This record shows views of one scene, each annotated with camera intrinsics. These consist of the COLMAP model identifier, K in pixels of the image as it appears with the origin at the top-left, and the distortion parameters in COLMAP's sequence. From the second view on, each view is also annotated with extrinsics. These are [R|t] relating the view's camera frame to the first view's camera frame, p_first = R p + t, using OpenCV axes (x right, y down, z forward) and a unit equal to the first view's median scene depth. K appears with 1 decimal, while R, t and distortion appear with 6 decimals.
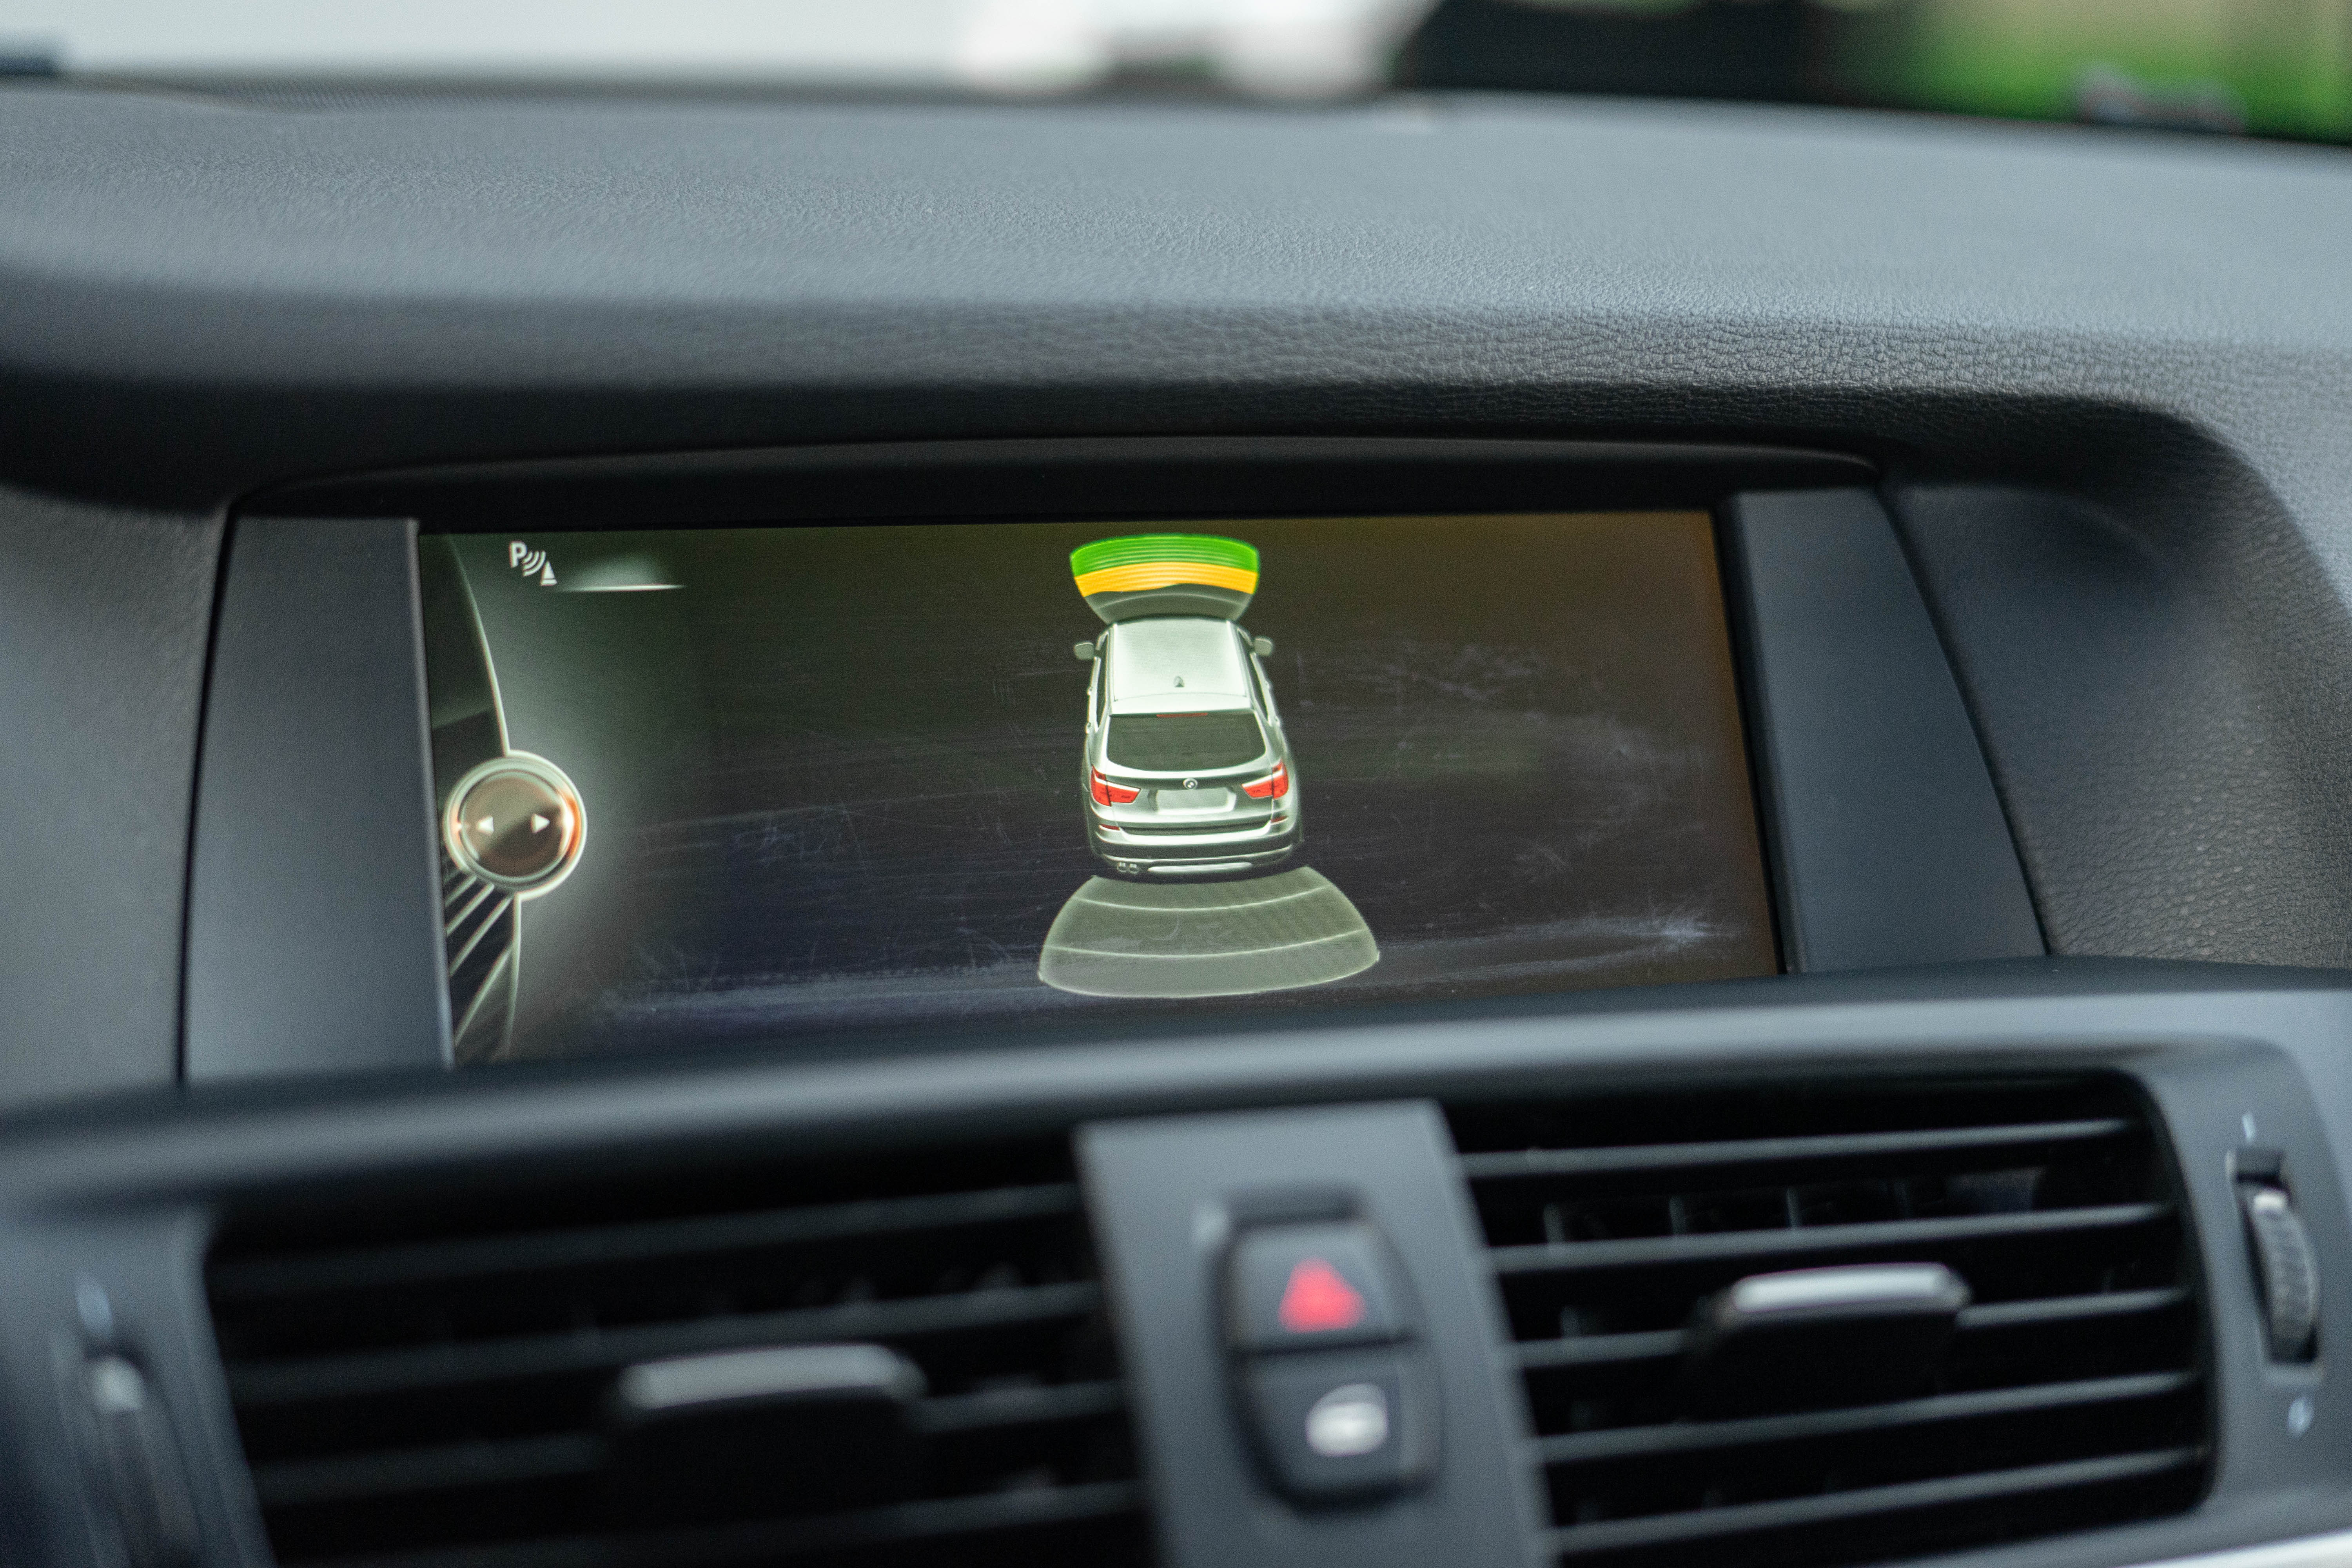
lens RADIAL K [[3792.9, 0, 1176.0], [0, 3792.9, 784.0], [0, 0, 1]] dist [-0.068460, -0.045656]
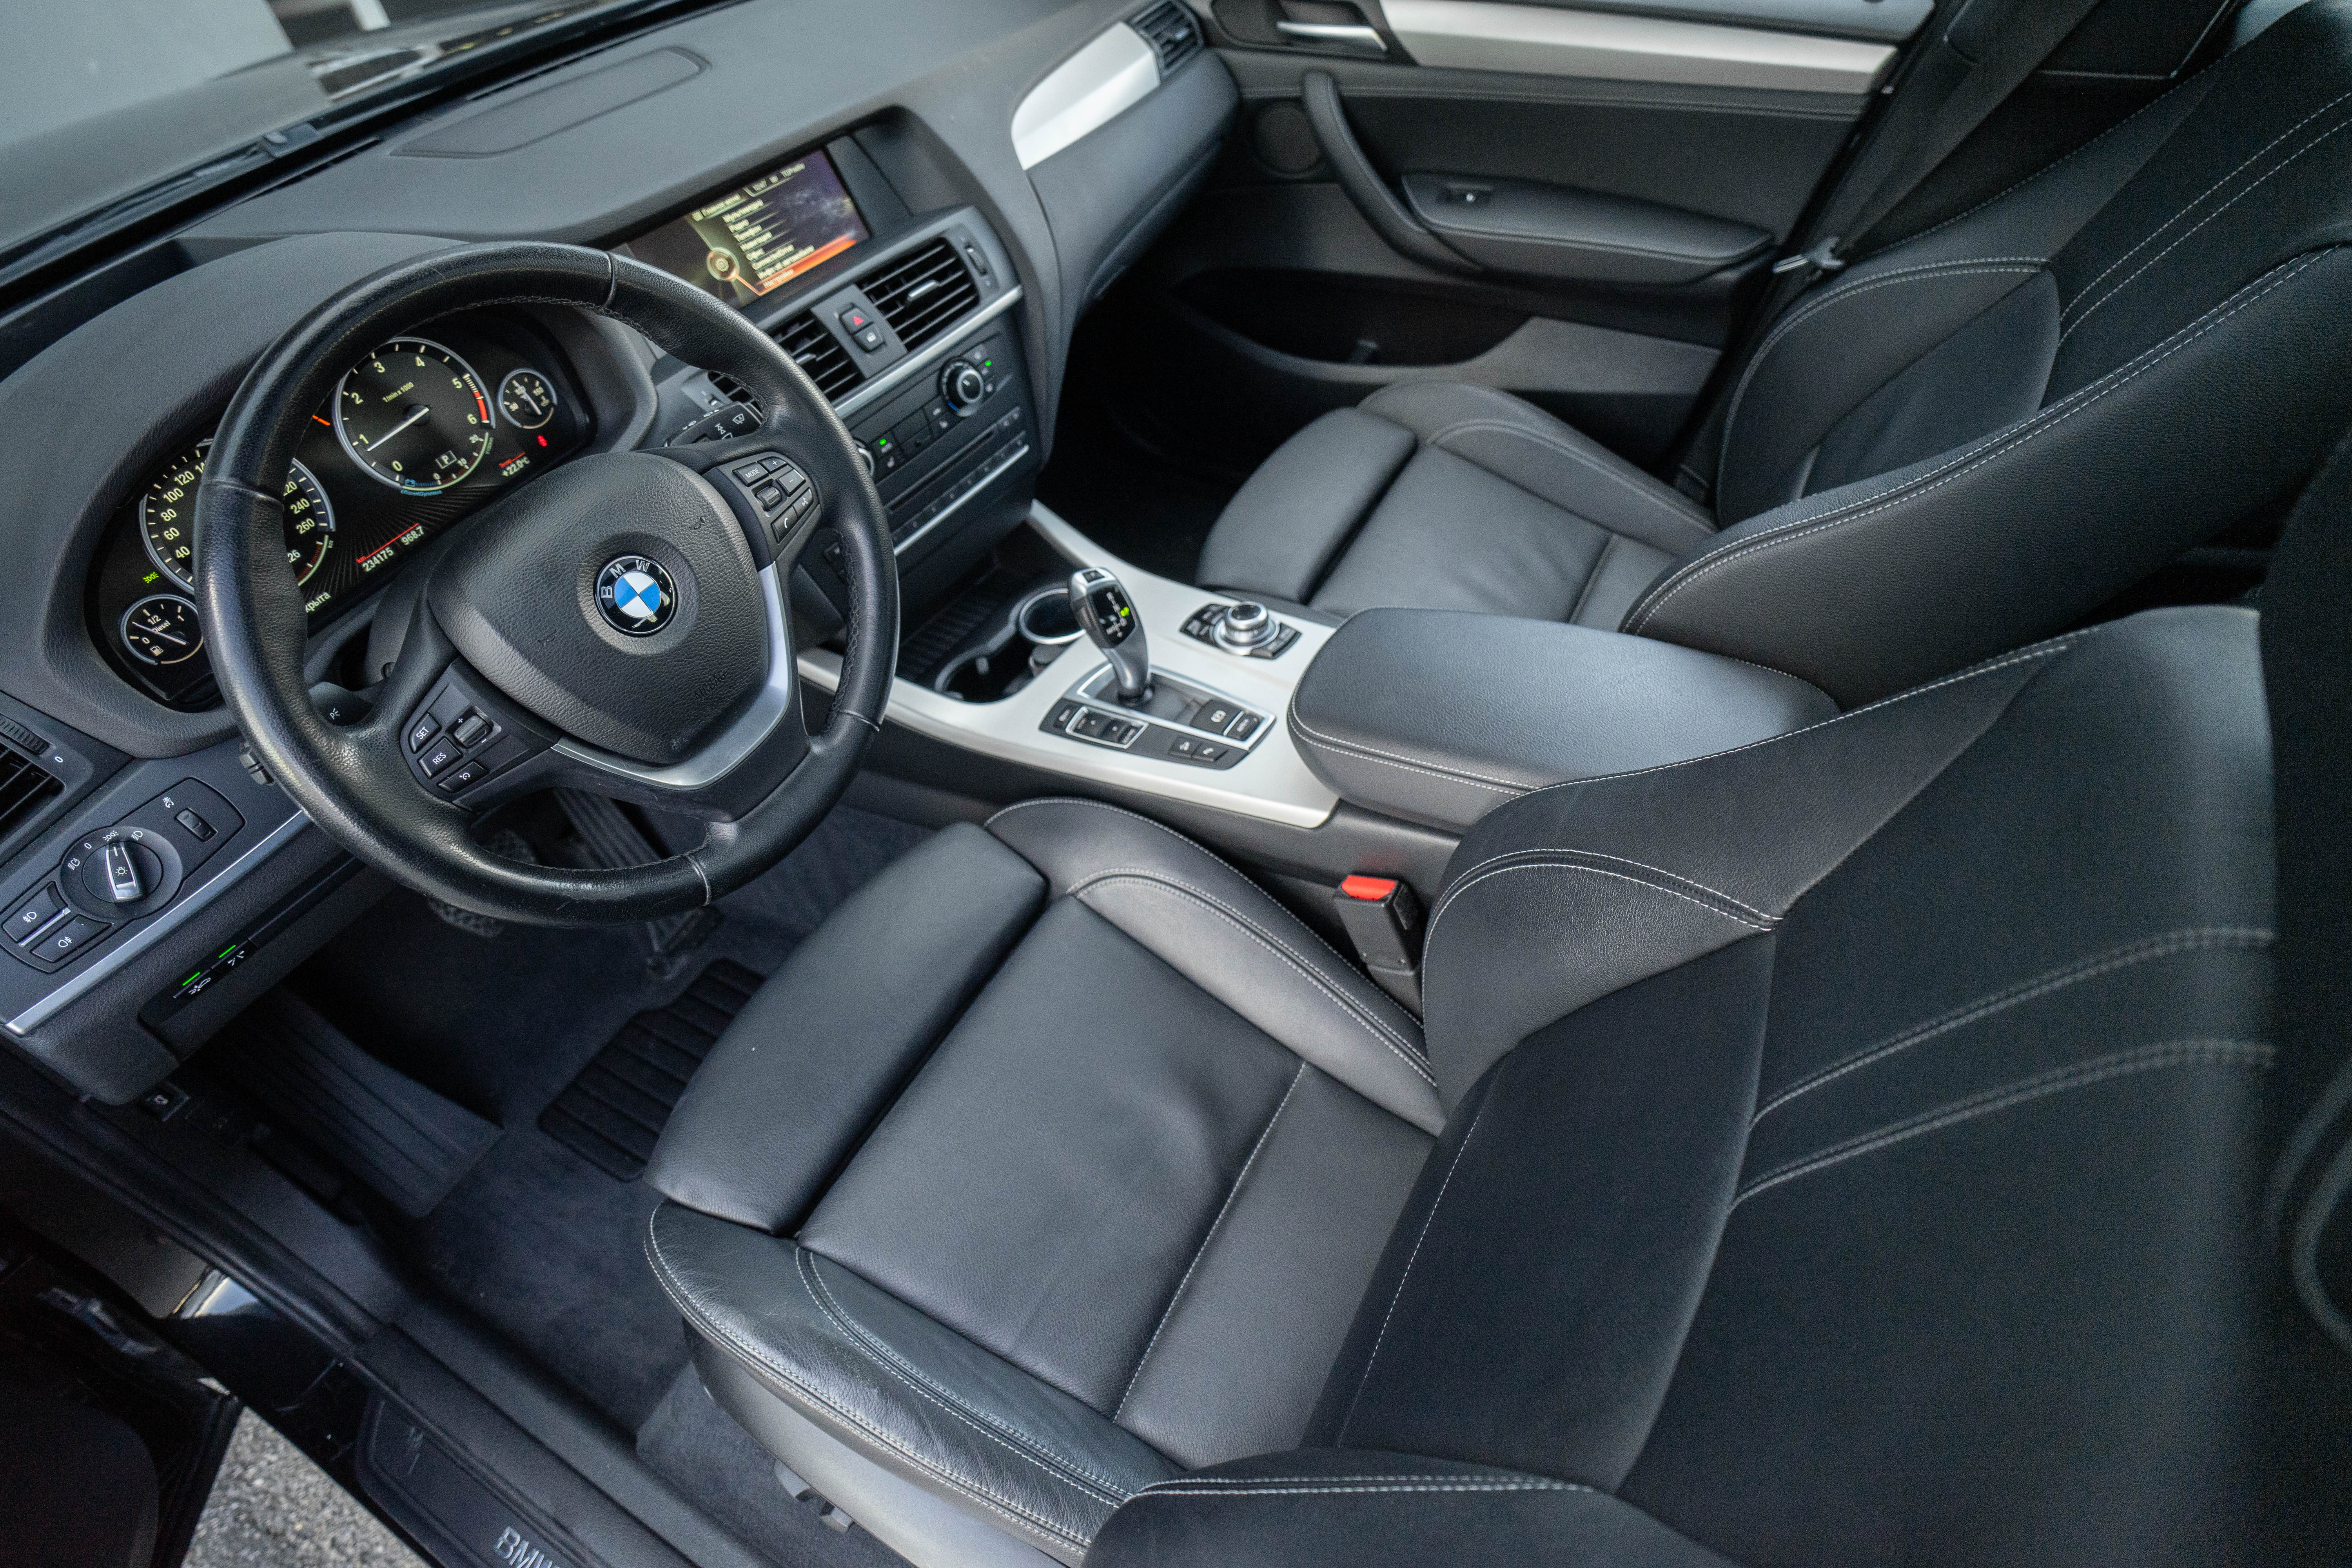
lens RADIAL K [[1200.7, 0, 1174.1], [0, 1200.7, 776.8], [0, 0, 1]] dist [-0.046240, 0.015678]
pose [[0.800870, -0.498918, 0.331192, -0.532188], [0.236035, 0.771280, 0.591113, -0.303472], [-0.550359, -0.395231, 0.735457, -0.991924]]
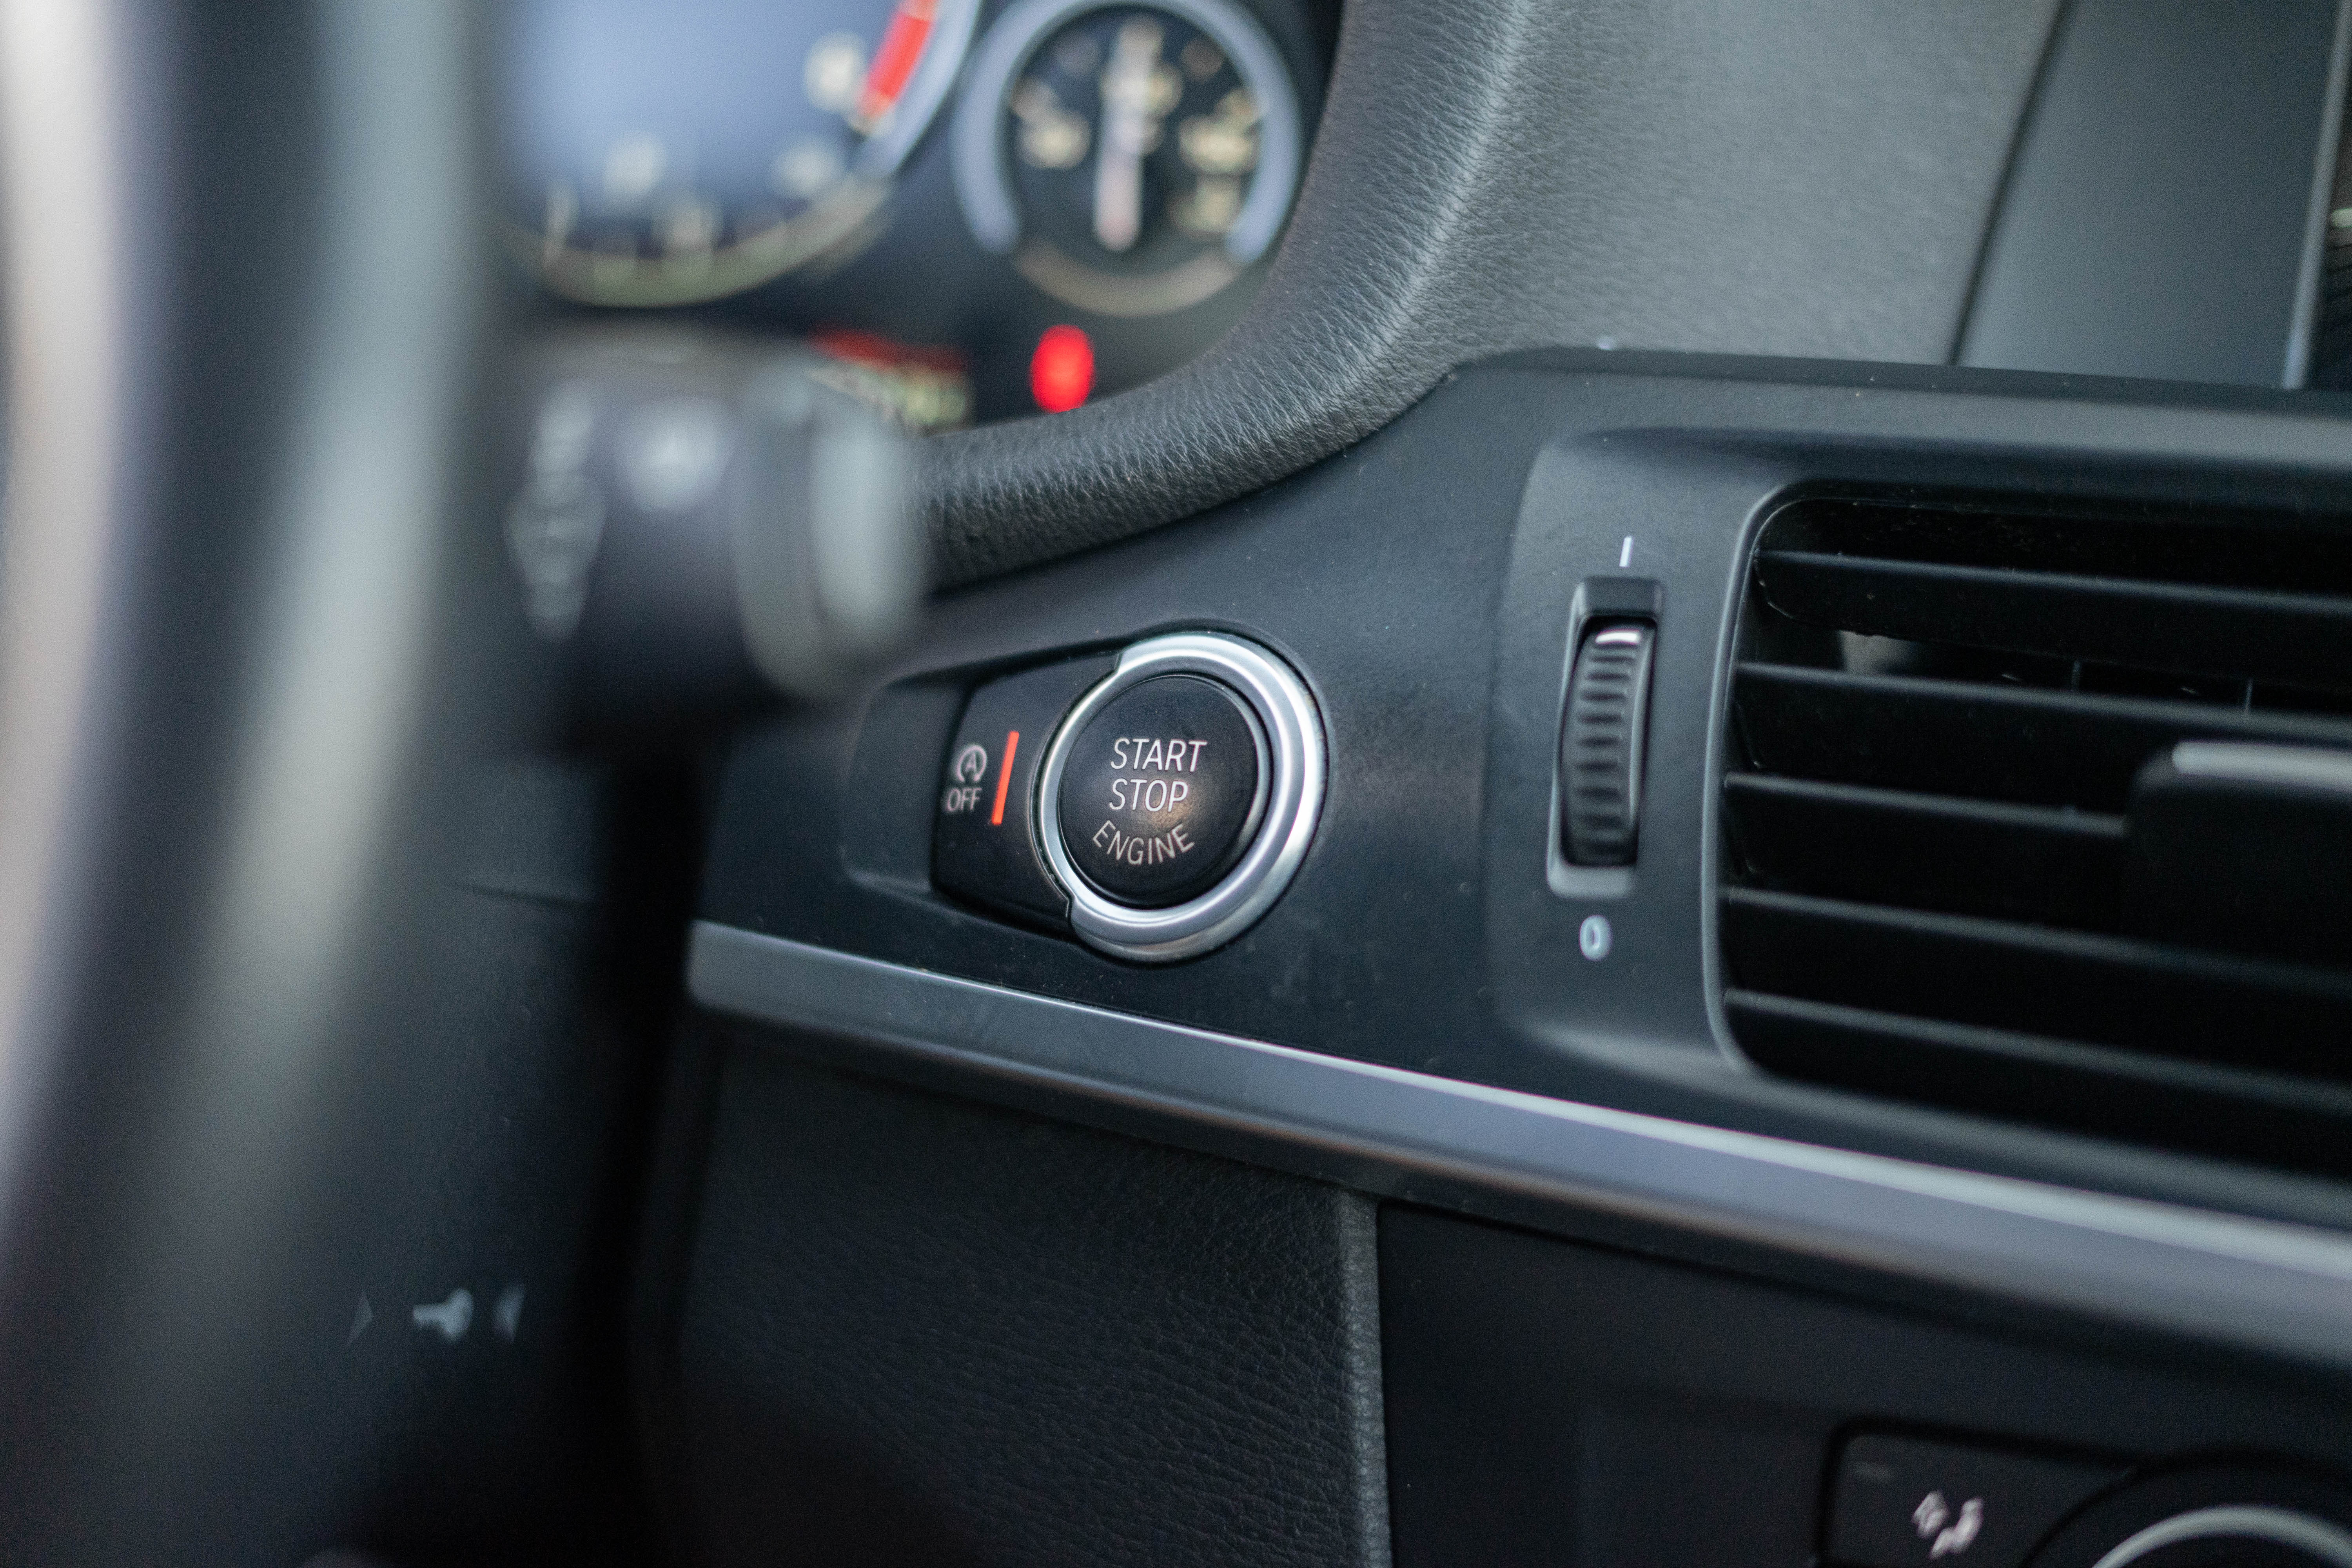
lens RADIAL K [[3792.9, 0, 1176.0], [0, 3792.9, 784.0], [0, 0, 1]] dist [-0.068460, -0.045656]
pose [[0.721151, 0.191394, -0.665814, 0.202857], [-0.118729, 0.981005, 0.153402, 0.055788], [0.682528, -0.031574, 0.730177, 0.225737]]
